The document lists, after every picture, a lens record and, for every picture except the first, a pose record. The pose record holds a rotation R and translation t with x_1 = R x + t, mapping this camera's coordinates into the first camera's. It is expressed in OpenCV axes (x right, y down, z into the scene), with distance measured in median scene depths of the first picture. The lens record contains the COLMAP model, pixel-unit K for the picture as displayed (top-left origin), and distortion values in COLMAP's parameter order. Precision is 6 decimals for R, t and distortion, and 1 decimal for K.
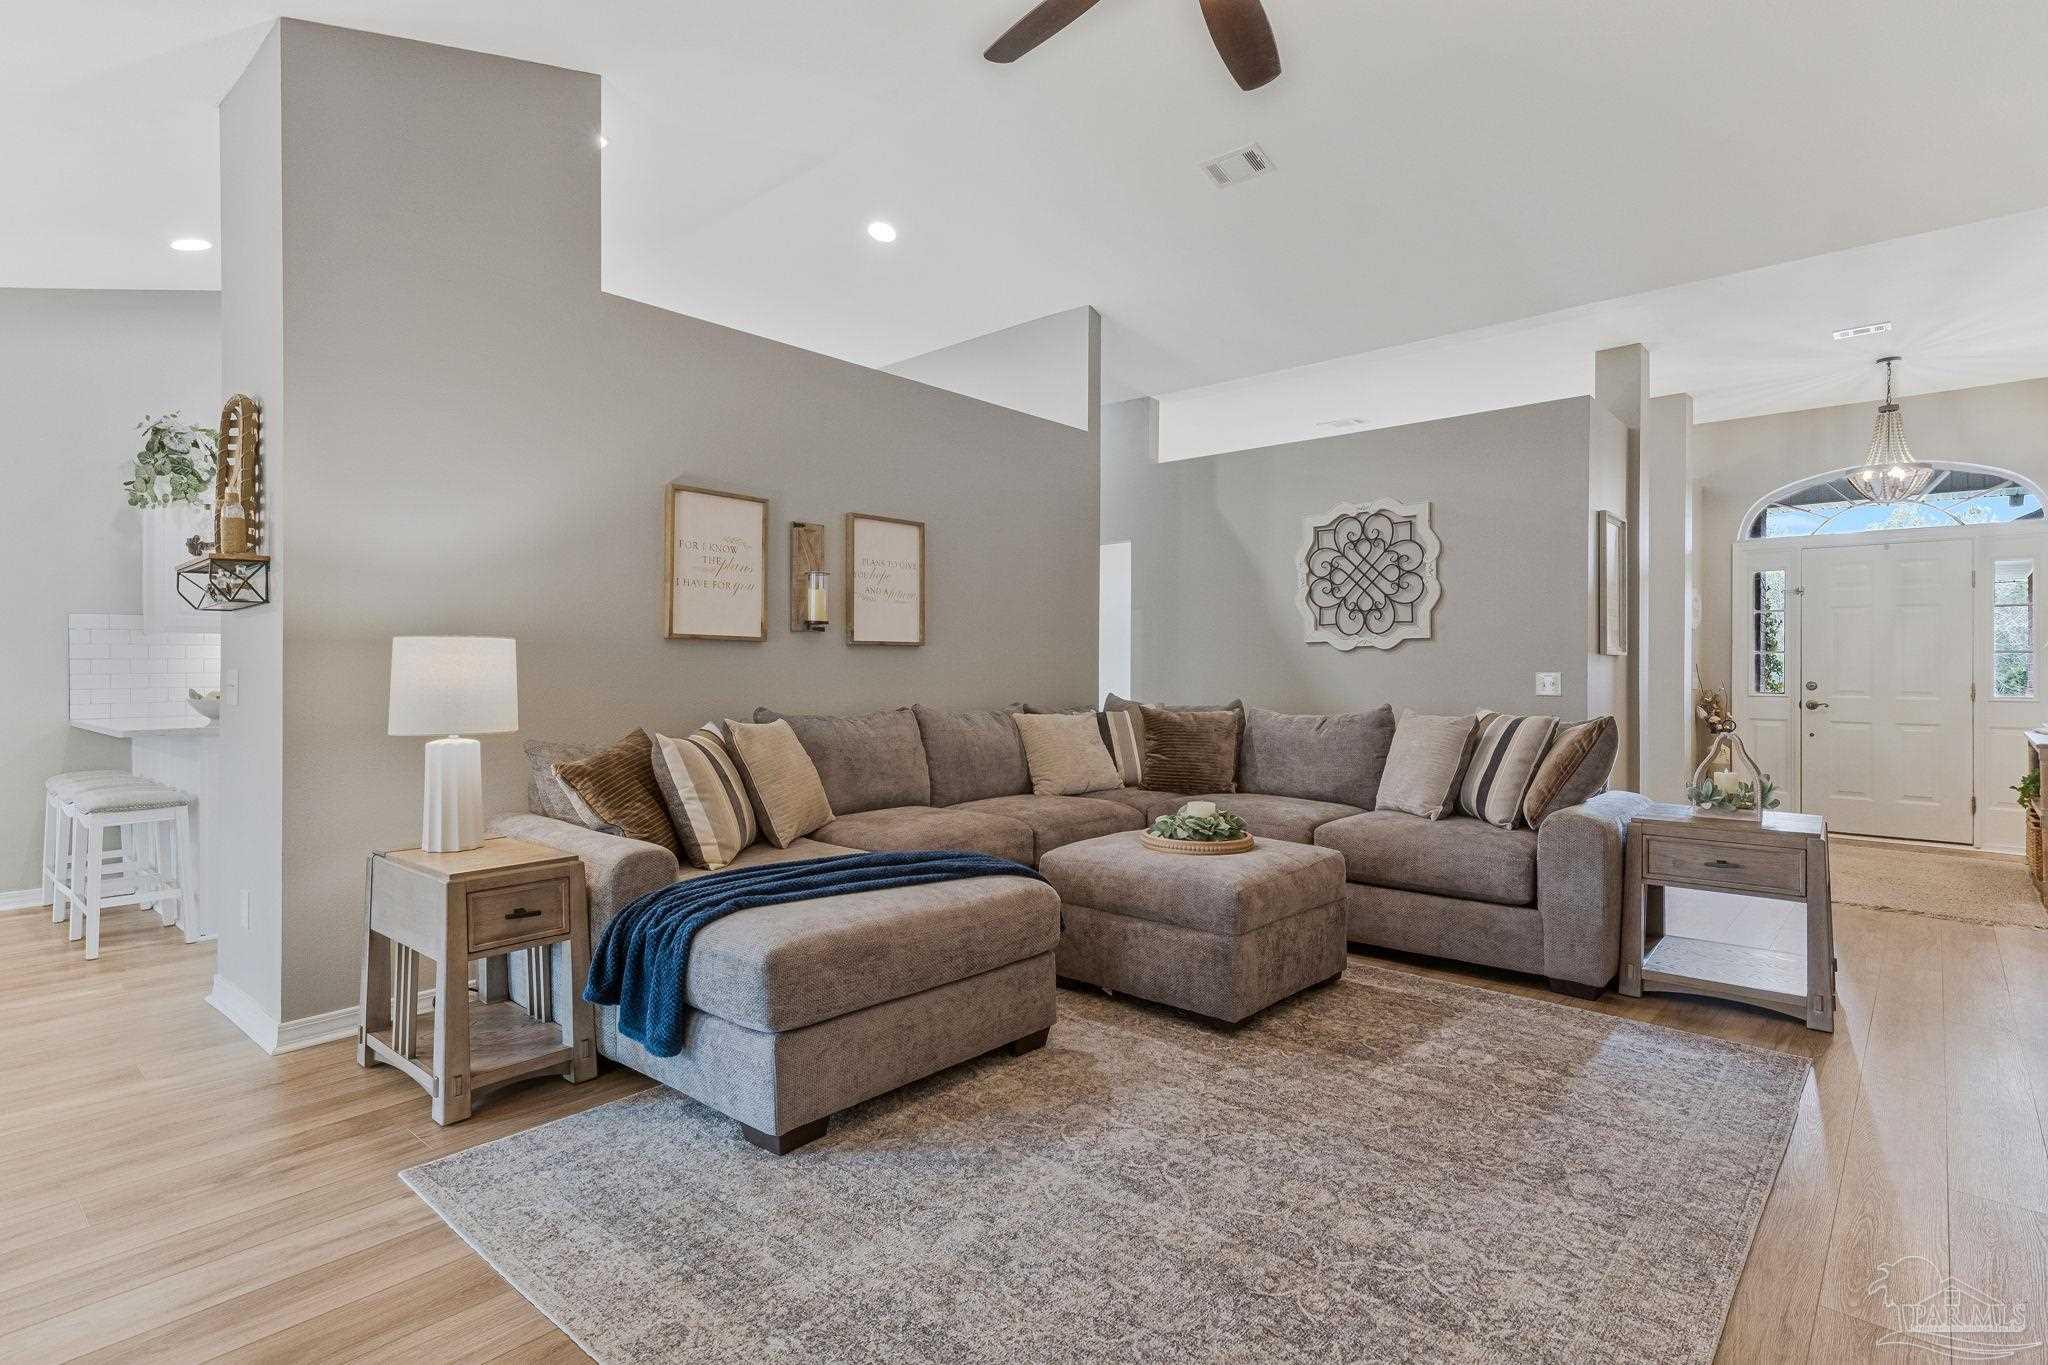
lens RADIAL K [[1024.6, 0, 1024.6], [0, 1024.6, 664.6], [0, 0, 1]] dist [0.006724, -0.005887]
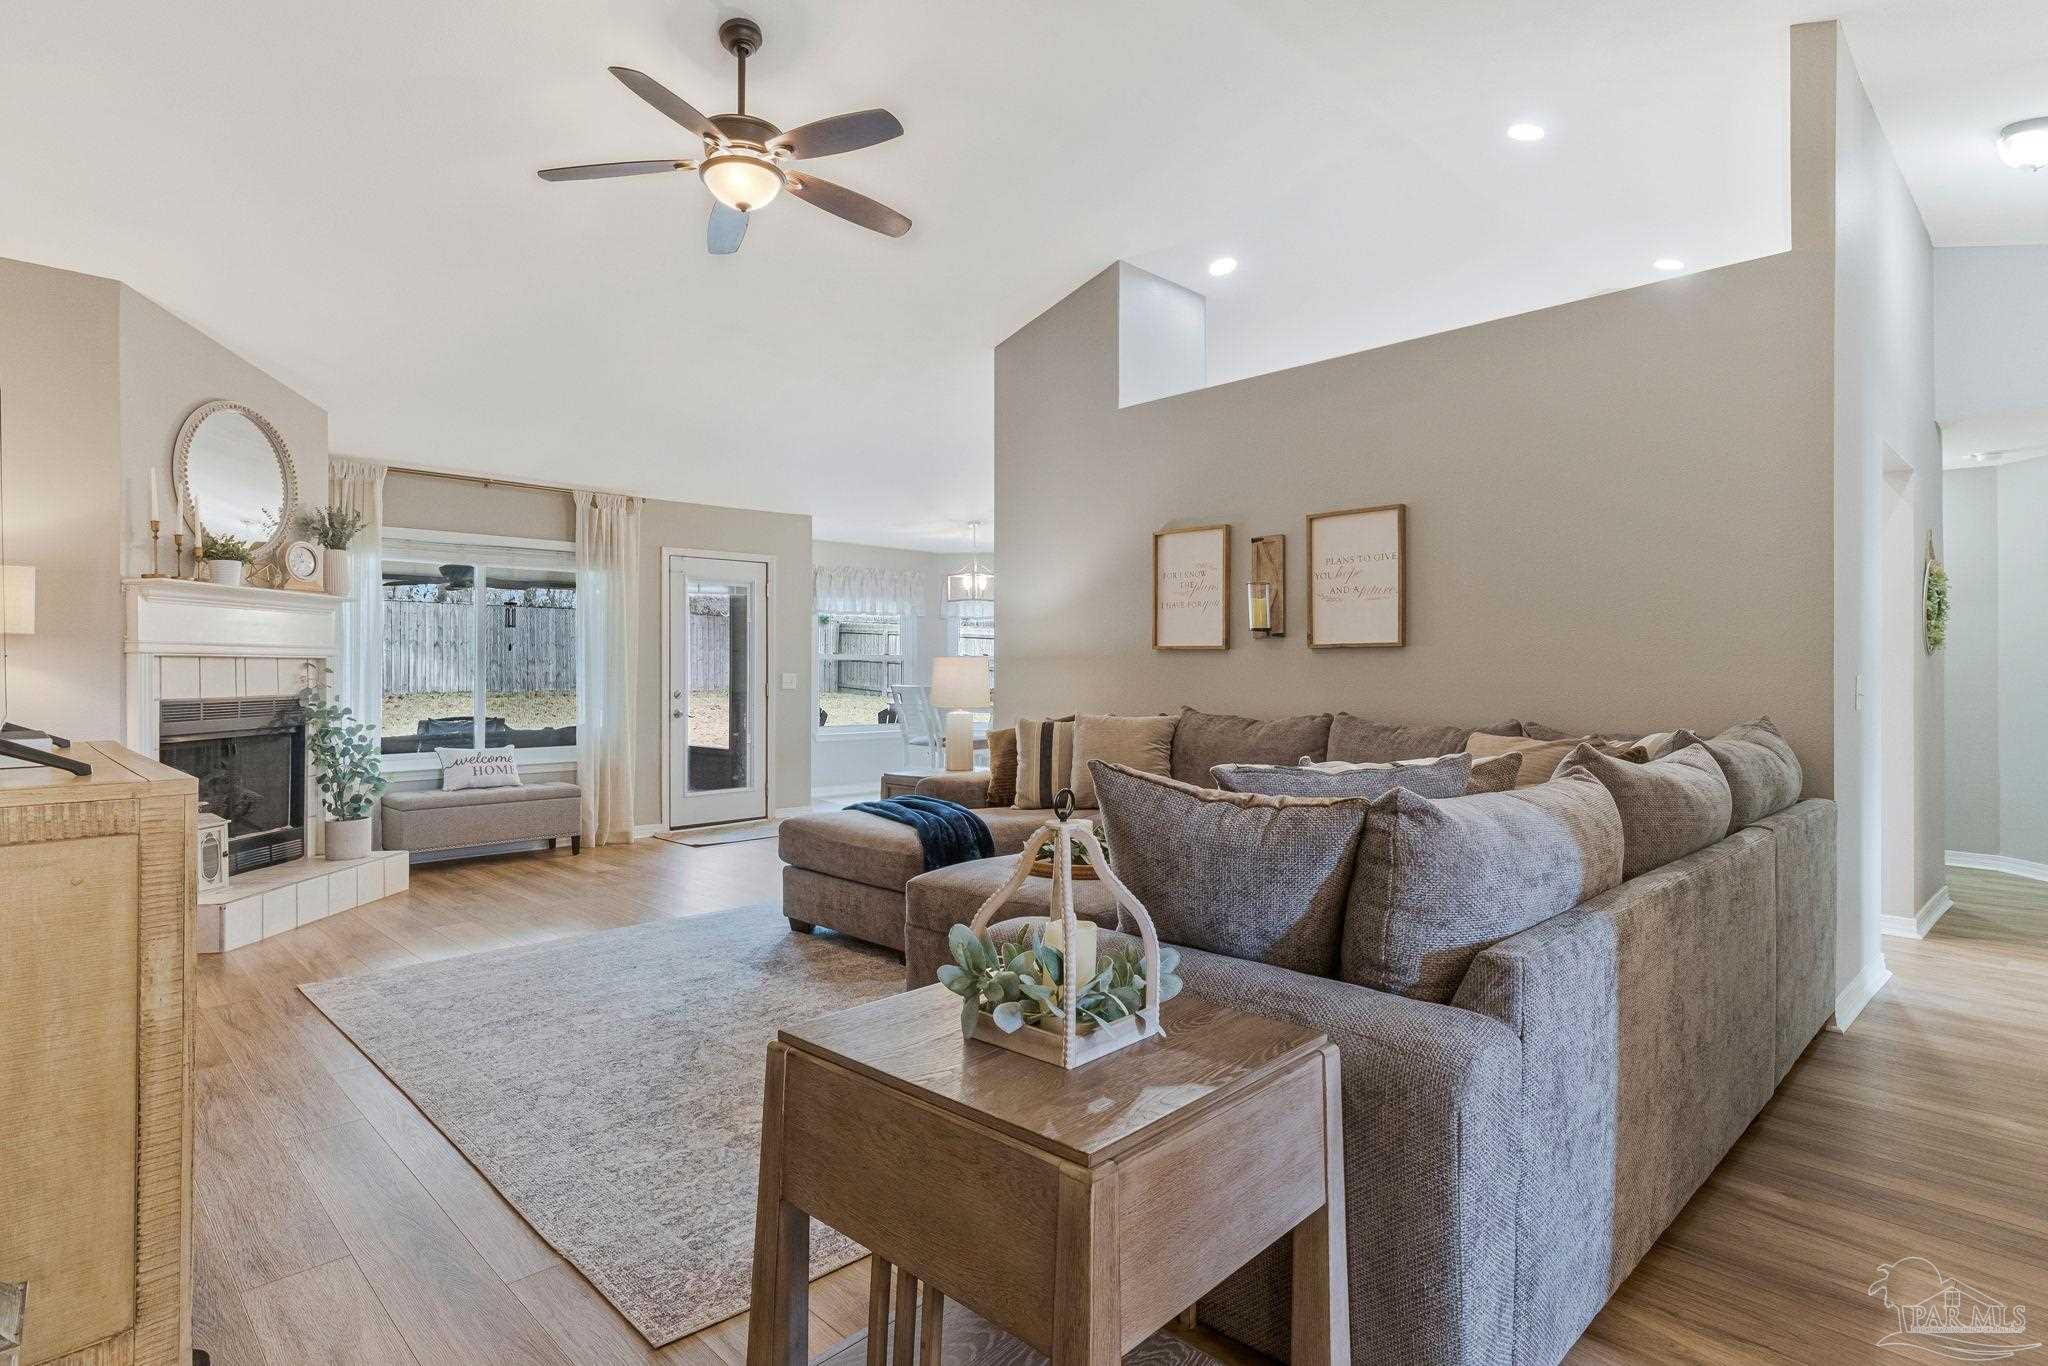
lens RADIAL K [[1024.6, 0, 1019.1], [0, 1024.6, 681.2], [0, 0, 1]] dist [0.006724, -0.005887]
pose [[-0.067456, -0.002110, -0.997720, 0.835992], [-0.004484, 0.999988, -0.001812, 0.014842], [0.997712, 0.004351, -0.067465, 0.791039]]
